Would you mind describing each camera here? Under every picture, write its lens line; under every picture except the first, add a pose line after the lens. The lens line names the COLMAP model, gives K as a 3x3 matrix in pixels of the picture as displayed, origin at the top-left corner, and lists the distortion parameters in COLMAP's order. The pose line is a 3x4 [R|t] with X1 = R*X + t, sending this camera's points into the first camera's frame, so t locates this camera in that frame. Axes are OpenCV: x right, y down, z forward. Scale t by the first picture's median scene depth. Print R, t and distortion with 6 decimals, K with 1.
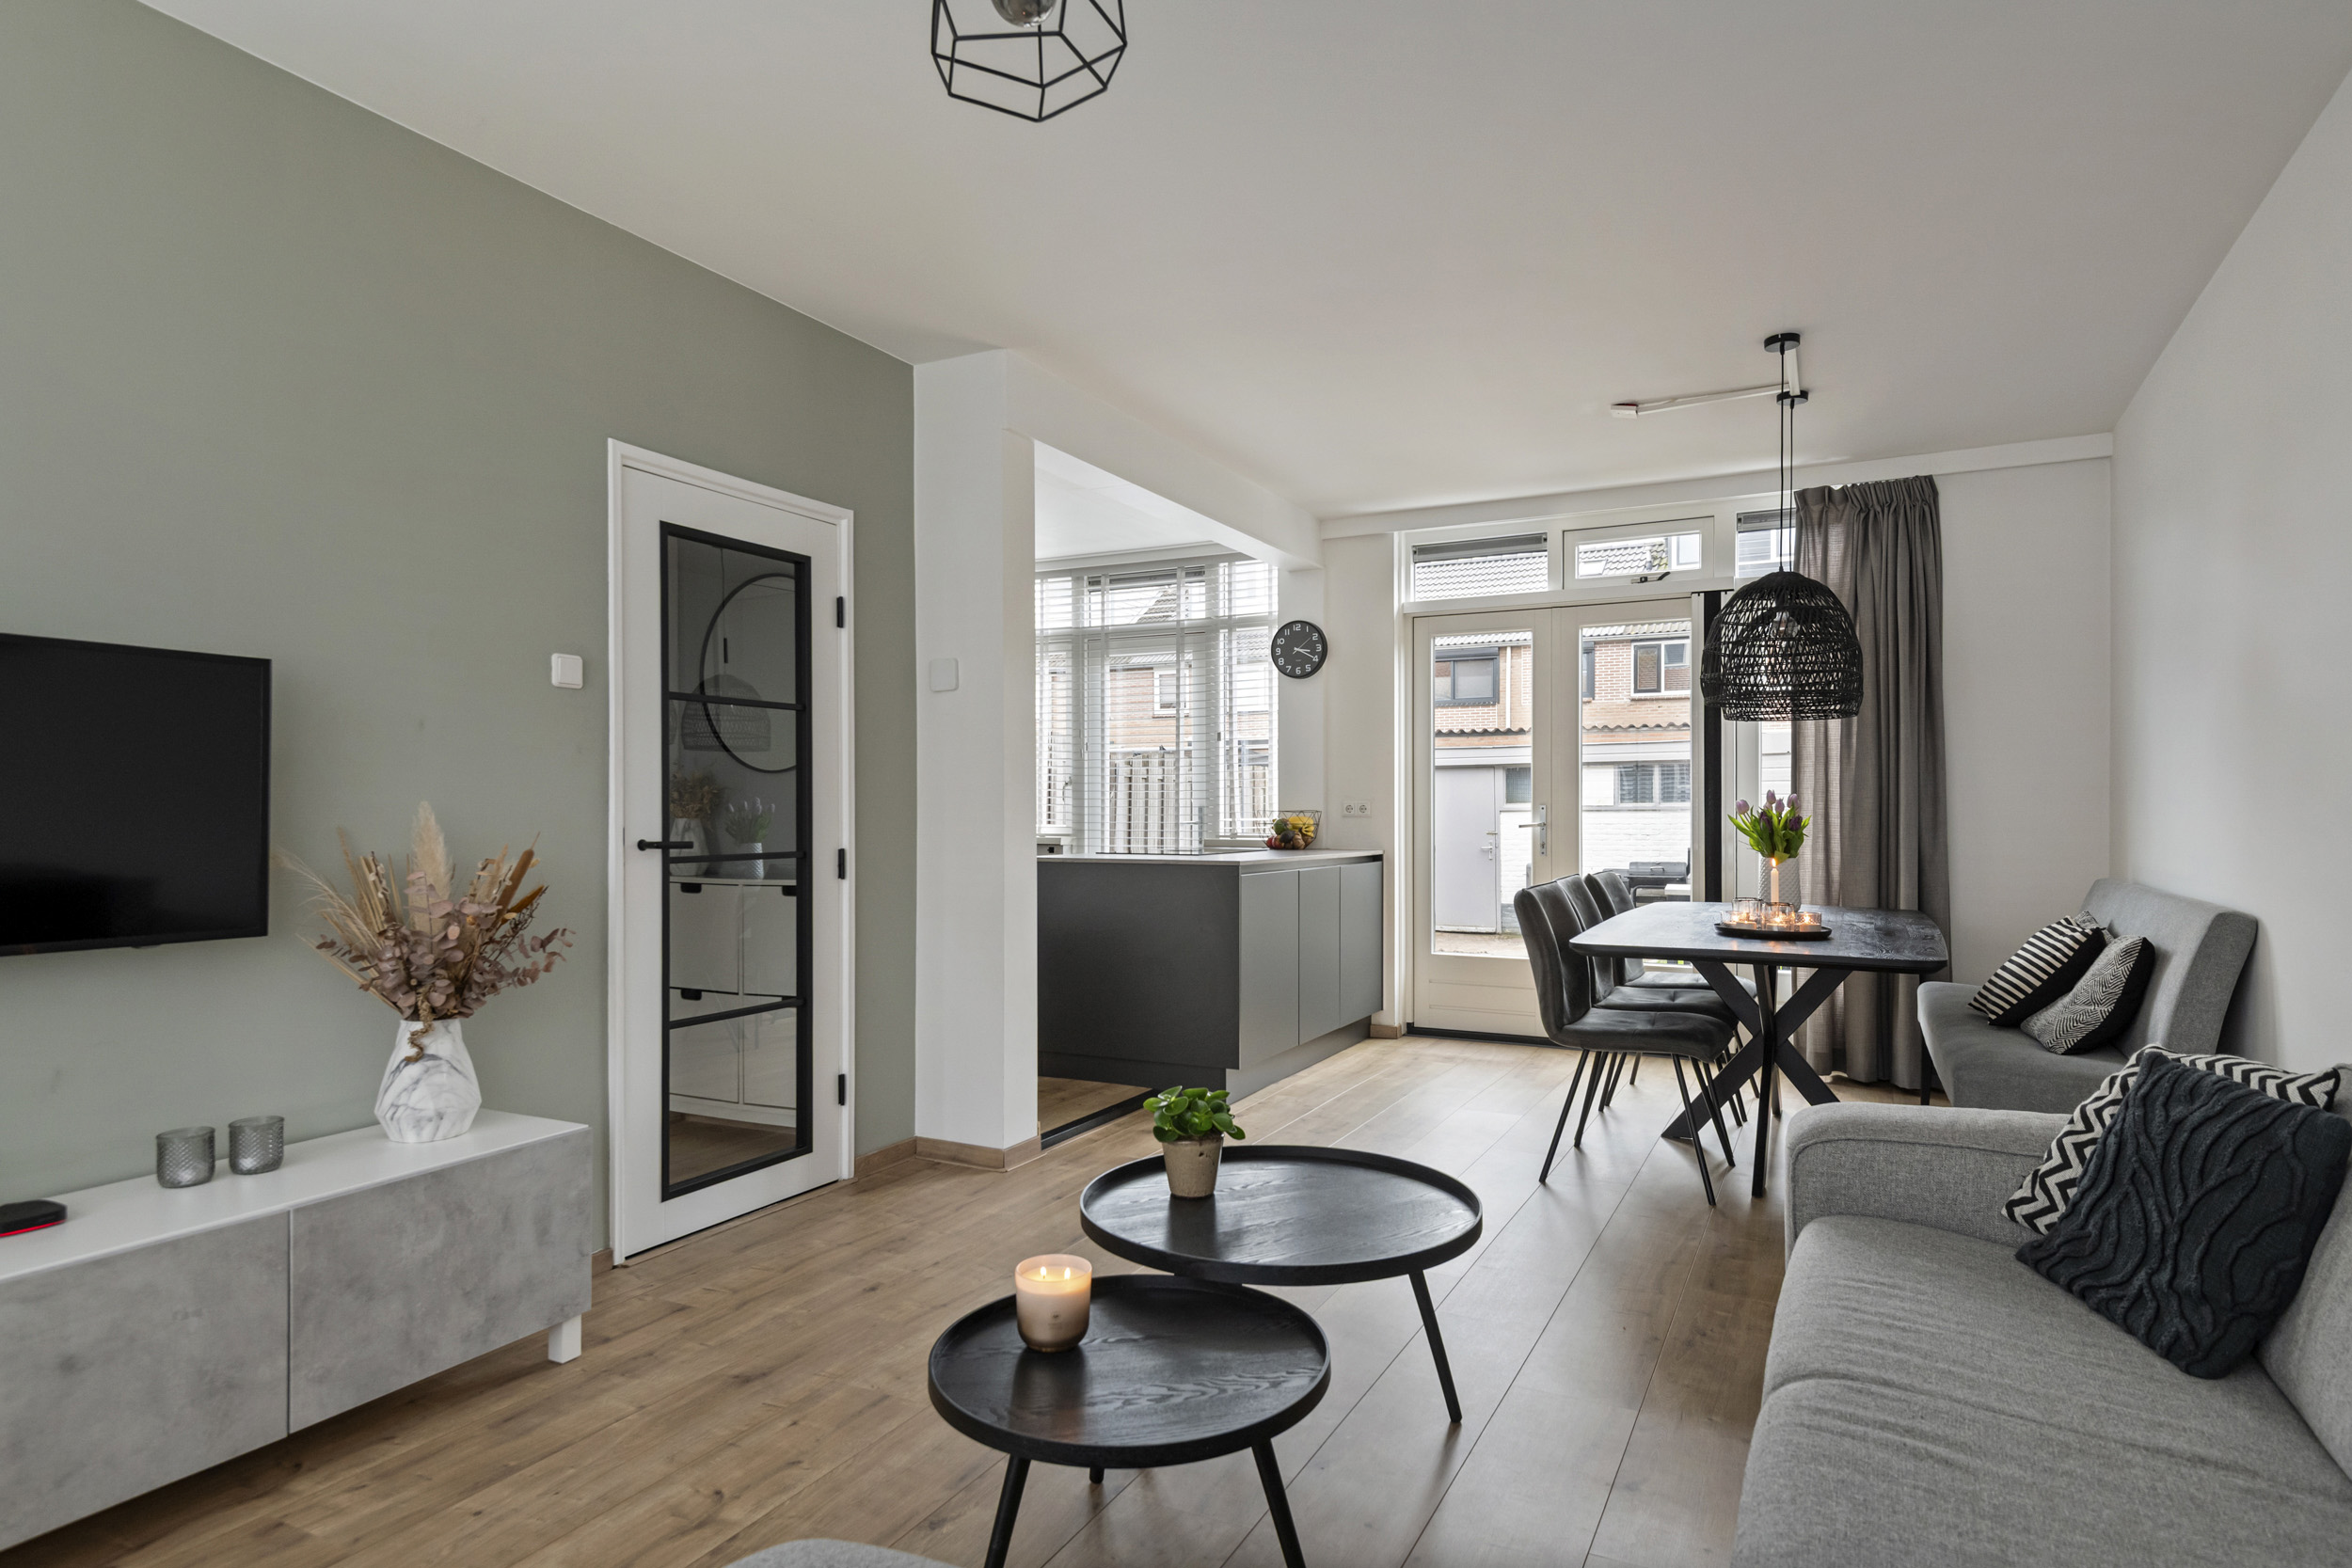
lens RADIAL K [[1302.5, 0, 1182.9], [0, 1302.5, 830.4], [0, 0, 1]] dist [0.031196, 0.000233]
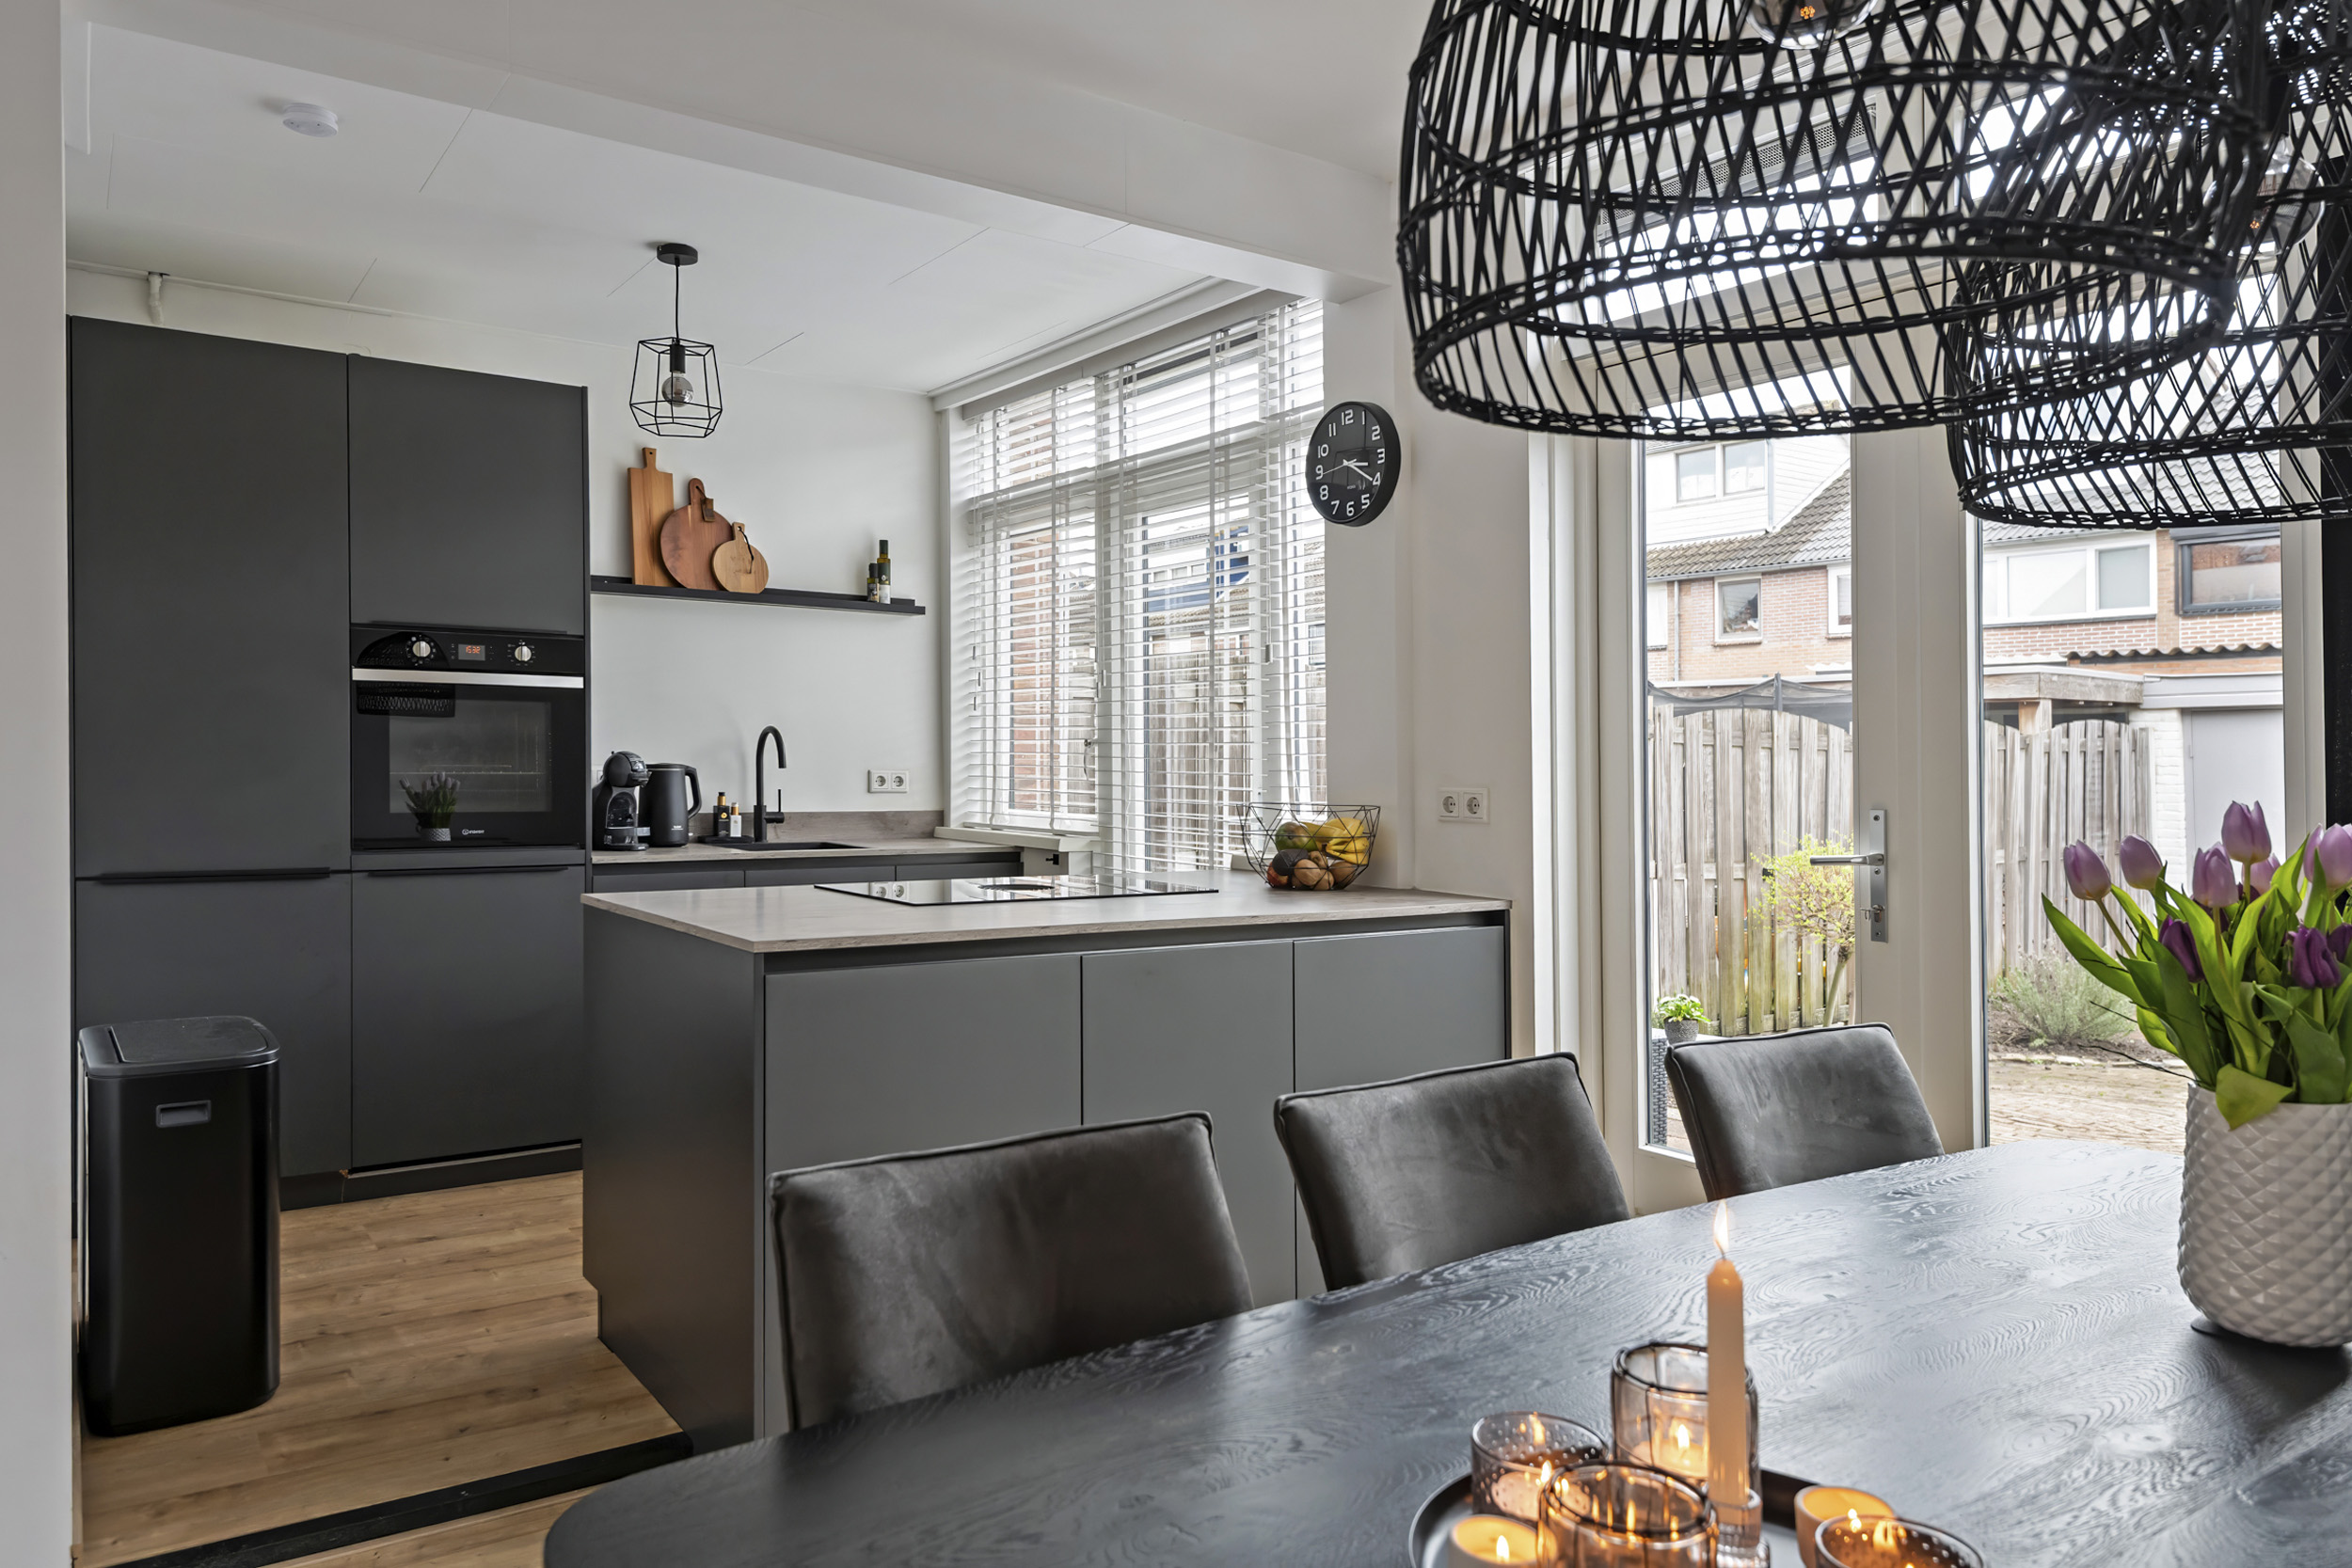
lens RADIAL K [[1594.2, 0, 1117.7], [0, 1594.2, 753.5], [0, 0, 1]] dist [0.024905, -0.002215]
pose [[0.878022, 0.007274, -0.478565, 0.421675], [-0.018446, 0.999656, -0.018649, -0.031790], [0.478264, 0.025202, 0.877854, 0.661158]]
